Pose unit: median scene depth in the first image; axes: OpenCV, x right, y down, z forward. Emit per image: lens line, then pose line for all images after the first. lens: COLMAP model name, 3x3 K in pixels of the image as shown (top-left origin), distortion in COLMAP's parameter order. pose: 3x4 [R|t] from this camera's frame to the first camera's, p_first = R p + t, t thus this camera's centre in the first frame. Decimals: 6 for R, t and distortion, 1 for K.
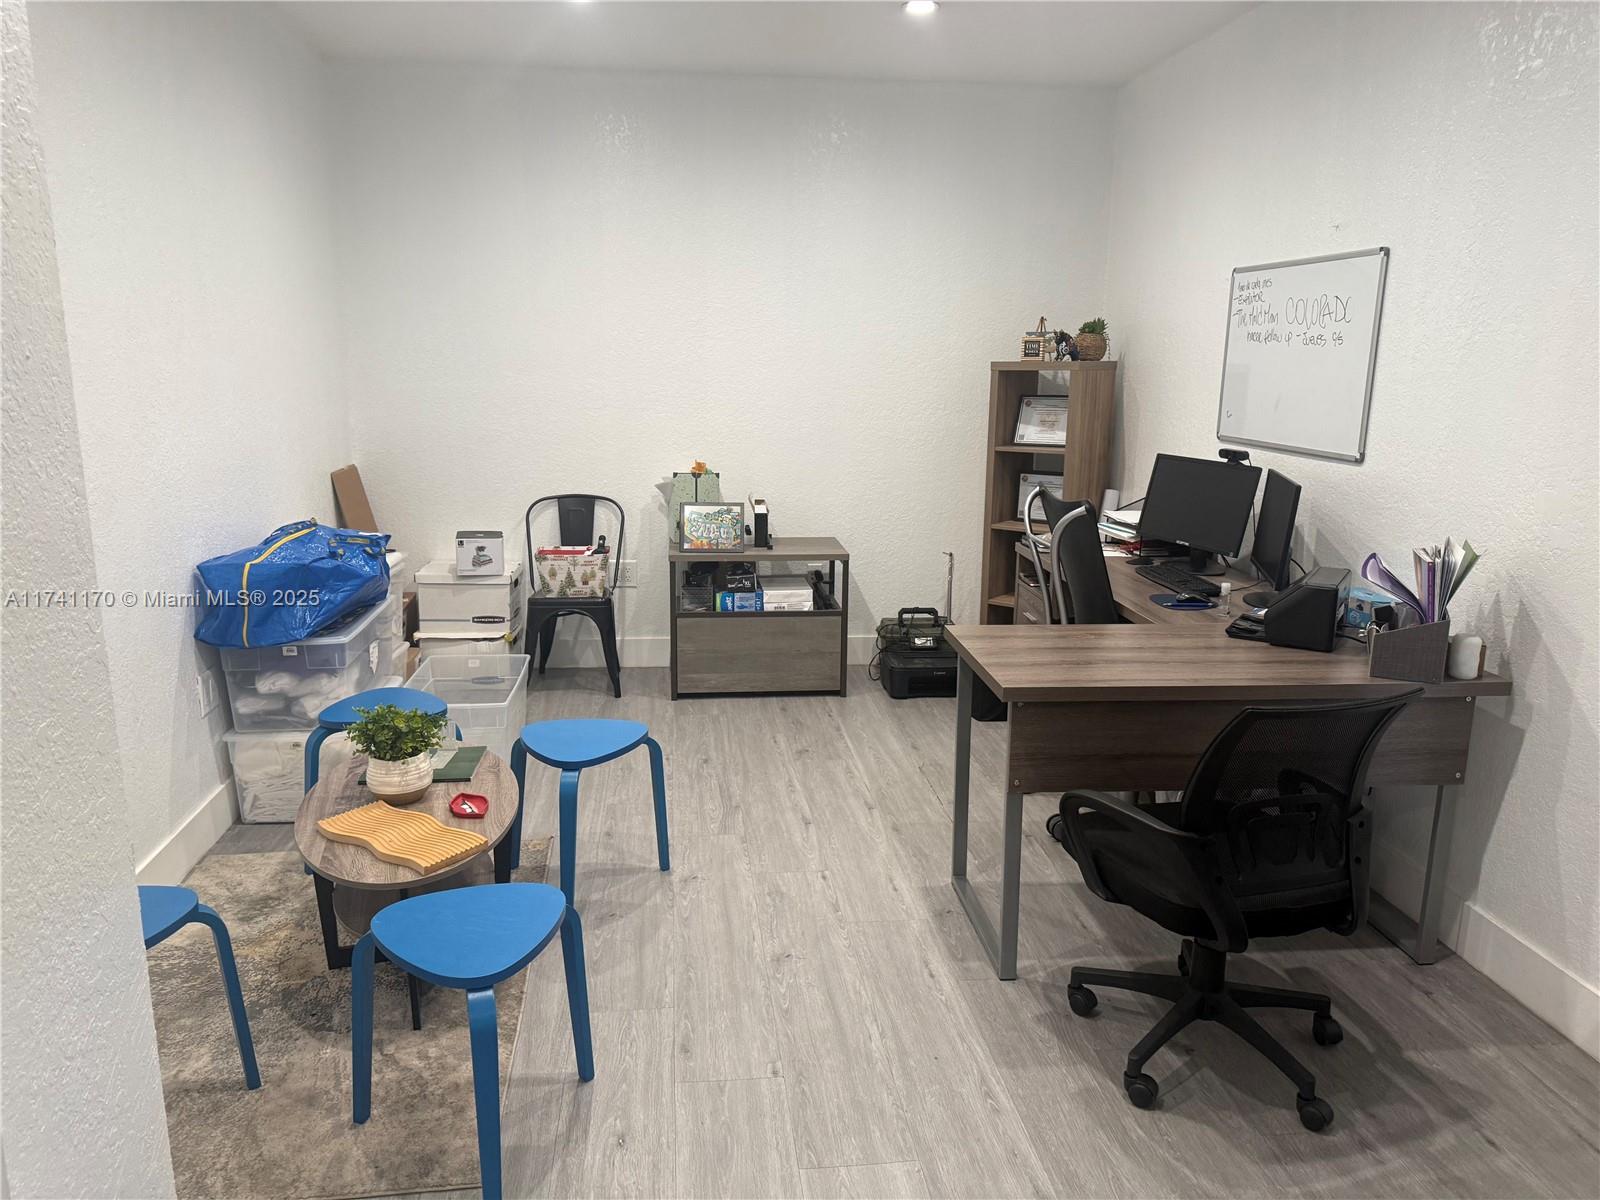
lens RADIAL K [[1098.1, 0, 800.0], [0, 1098.1, 600.0], [0, 0, 1]] dist [0.095399, -0.156361]
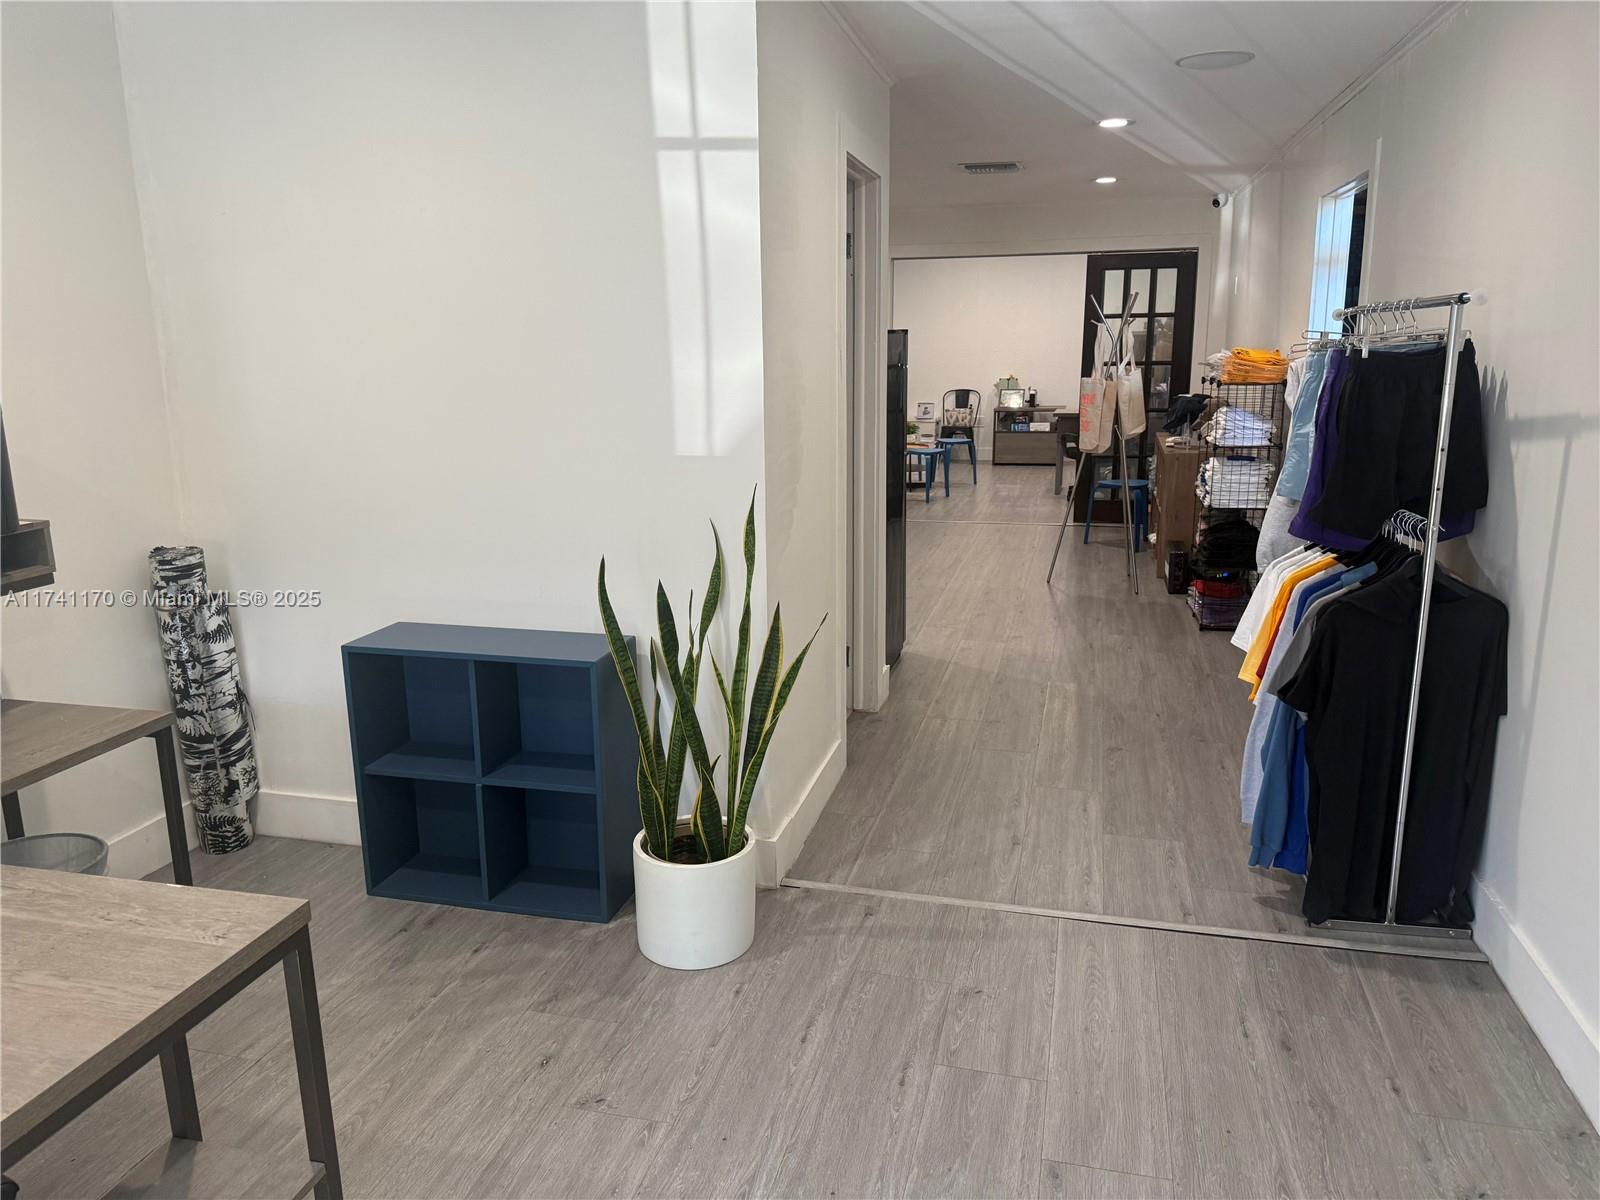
lens RADIAL K [[1125.2, 0, 791.1], [0, 1125.2, 598.8], [0, 0, 1]] dist [0.104686, -0.135972]
pose [[0.931053, 0.065896, -0.358884, 0.416239], [-0.060121, 0.997819, 0.027241, 0.356228], [0.359897, -0.003786, 0.932984, -1.657891]]
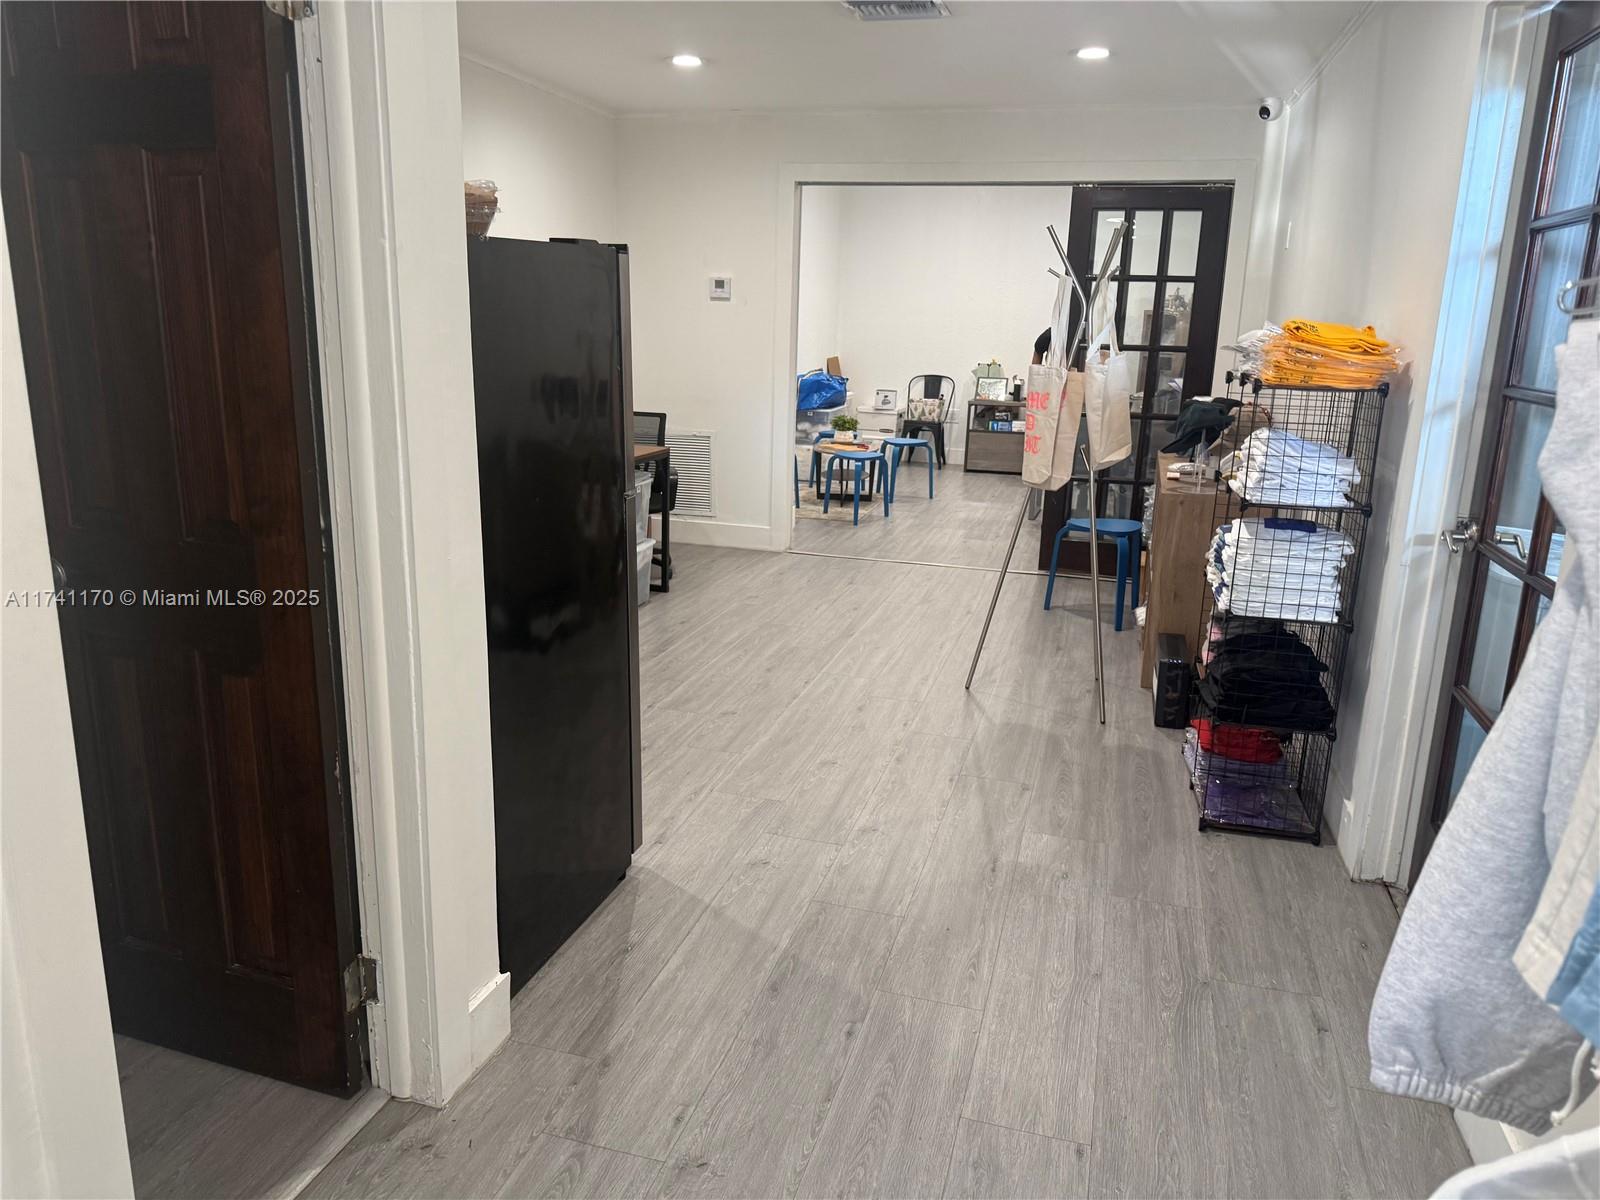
lens RADIAL K [[1098.1, 0, 800.0], [0, 1098.1, 600.0], [0, 0, 1]] dist [0.095399, -0.156361]
pose [[0.920482, 0.115898, -0.373204, 0.400359], [-0.103476, 0.993207, 0.053225, 0.248396], [0.376837, -0.010375, 0.926221, -1.047375]]
